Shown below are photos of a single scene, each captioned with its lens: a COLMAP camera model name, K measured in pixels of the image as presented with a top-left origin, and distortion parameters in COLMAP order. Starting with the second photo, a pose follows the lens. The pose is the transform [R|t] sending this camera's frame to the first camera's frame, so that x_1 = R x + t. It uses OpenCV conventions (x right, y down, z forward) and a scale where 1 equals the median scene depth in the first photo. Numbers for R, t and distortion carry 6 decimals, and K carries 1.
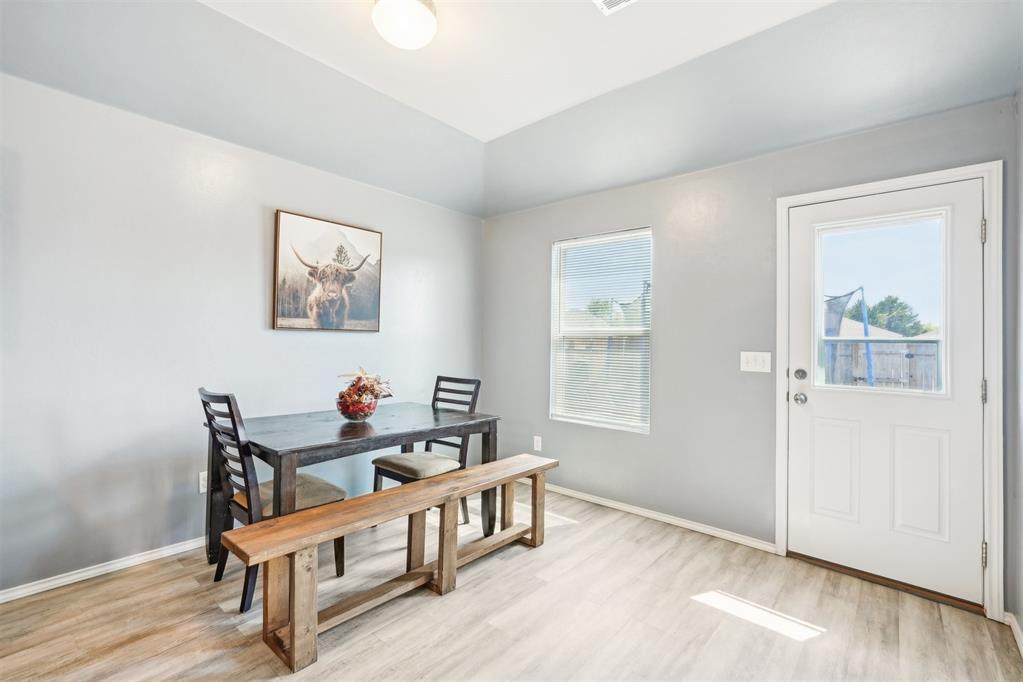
lens RADIAL K [[451.8, 0, 511.5], [0, 451.8, 341.0], [0, 0, 1]] dist [-0.027497, 0.014292]
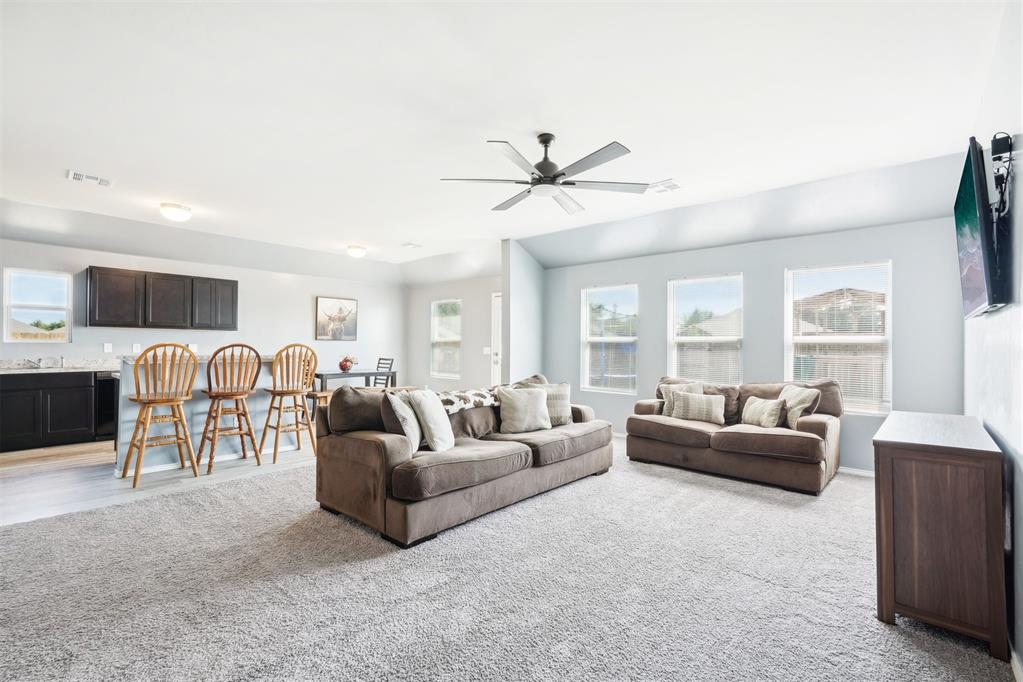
lens RADIAL K [[451.8, 0, 511.5], [0, 451.8, 341.0], [0, 0, 1]] dist [-0.027497, 0.014292]
pose [[0.999783, -0.007117, -0.019586, 0.675028], [0.006943, 0.999936, -0.008952, 0.011479], [0.019649, 0.008815, 0.999768, -1.620821]]
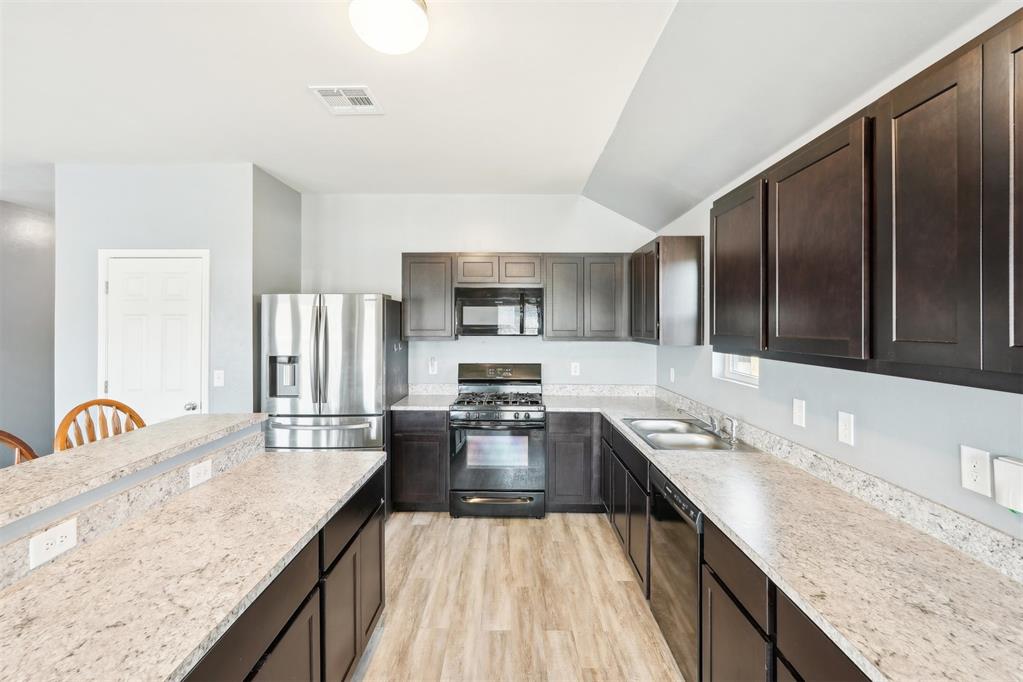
lens RADIAL K [[457.5, 0, 511.5], [0, 457.5, 341.0], [0, 0, 1]] dist [0.012298, -0.000028]
pose [[-0.748179, 0.013377, -0.663362, -0.324160], [-0.004562, 0.999669, 0.025305, -0.112840], [0.663481, 0.021959, -0.747871, 0.505142]]
